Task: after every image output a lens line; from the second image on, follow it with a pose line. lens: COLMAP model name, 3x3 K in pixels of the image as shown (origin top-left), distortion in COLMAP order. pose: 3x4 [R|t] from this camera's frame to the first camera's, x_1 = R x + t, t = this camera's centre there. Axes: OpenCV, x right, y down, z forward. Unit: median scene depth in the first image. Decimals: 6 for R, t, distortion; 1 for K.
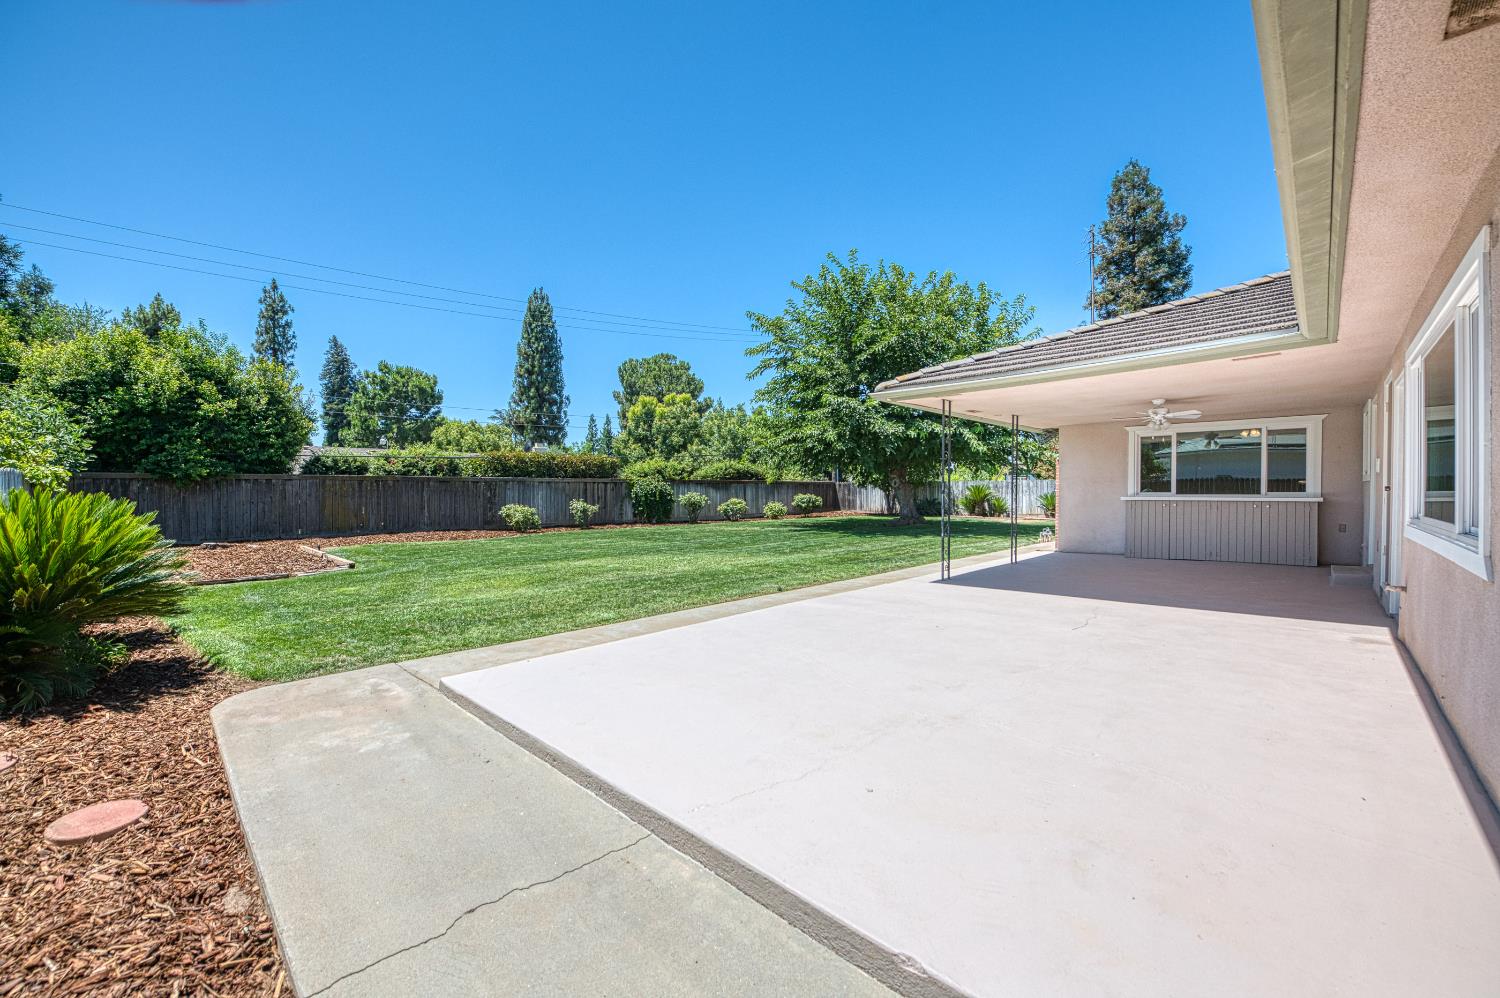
lens RADIAL K [[592.4, 0, 745.8], [0, 592.4, 498.4], [0, 0, 1]] dist [0.007127, -0.000092]
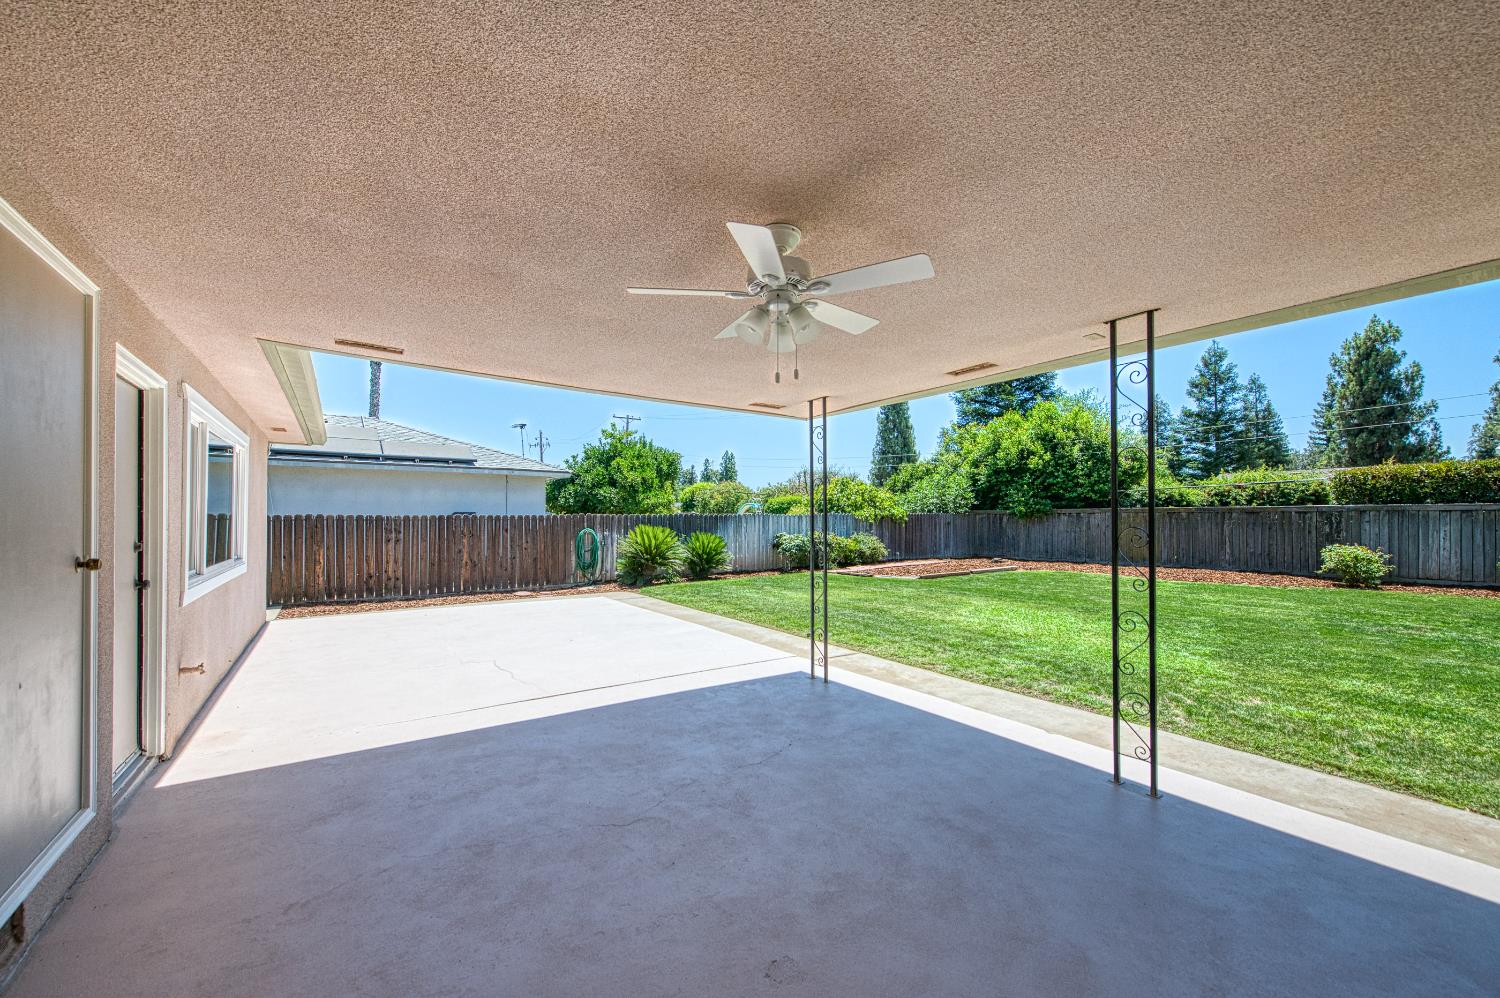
lens RADIAL K [[592.4, 0, 748.0], [0, 592.4, 507.5], [0, 0, 1]] dist [0.007127, -0.000092]
pose [[-0.182969, -0.013966, -0.983019, 0.499321], [-0.009689, 0.999876, -0.012402, -0.020422], [0.983071, 0.007255, -0.183082, 0.527295]]
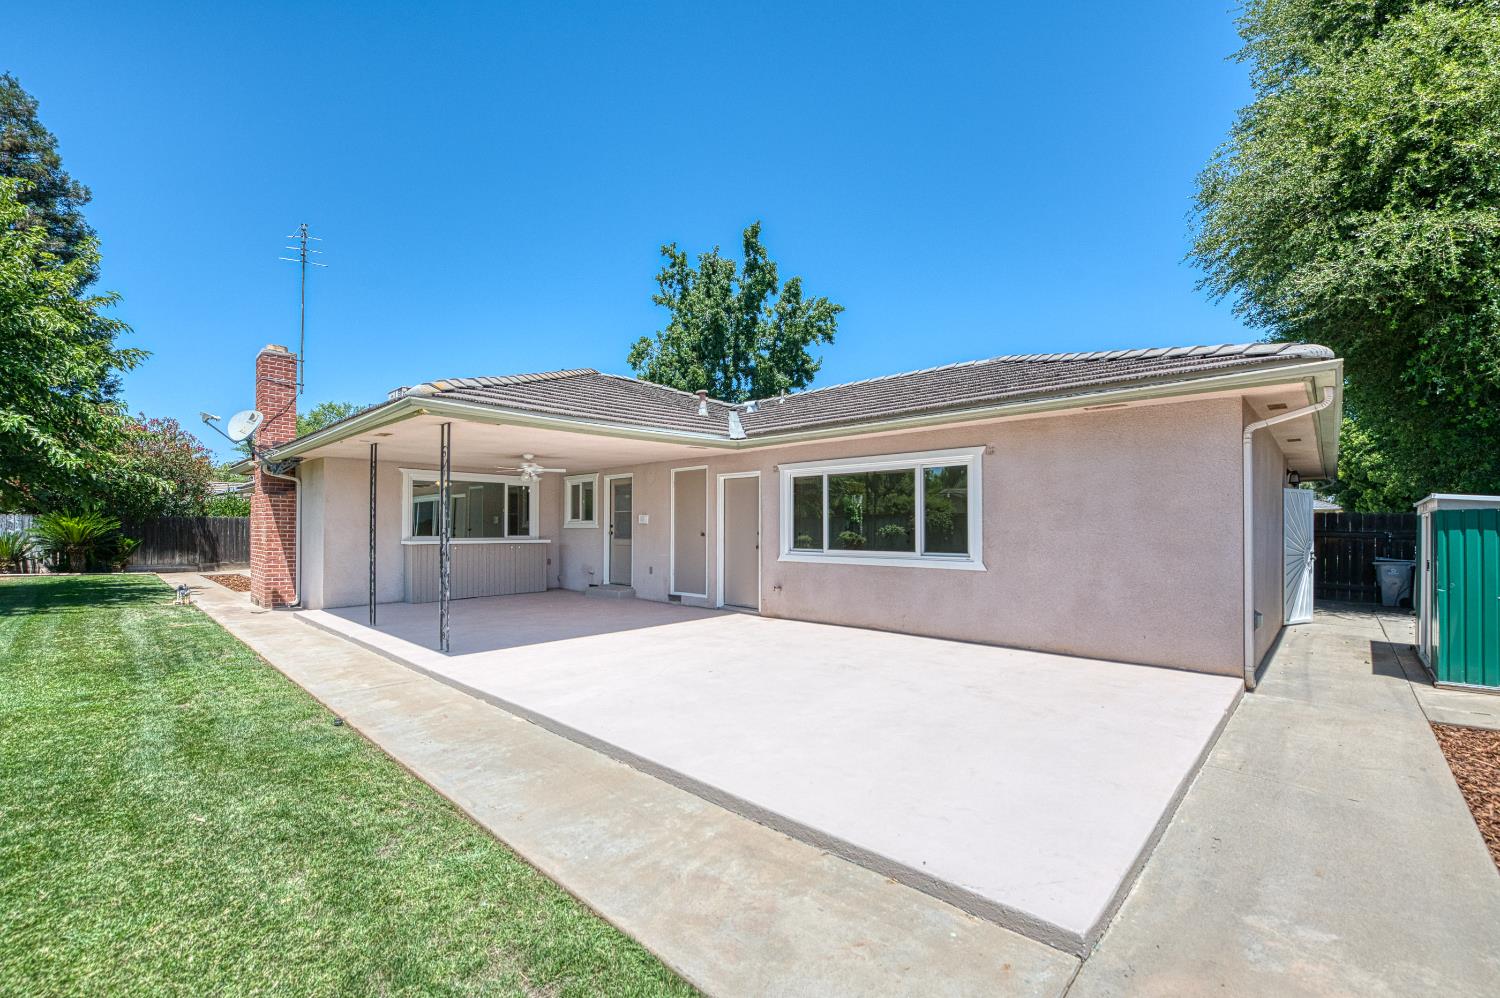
lens RADIAL K [[623.9, 0, 735.7], [0, 623.9, 530.1], [0, 0, 1]] dist [-0.013512, -0.000463]
pose [[-0.008612, 0.005361, 0.999949, -0.249251], [0.003566, 0.999979, -0.005330, -0.008244], [-0.999957, 0.003520, -0.008631, 0.313172]]
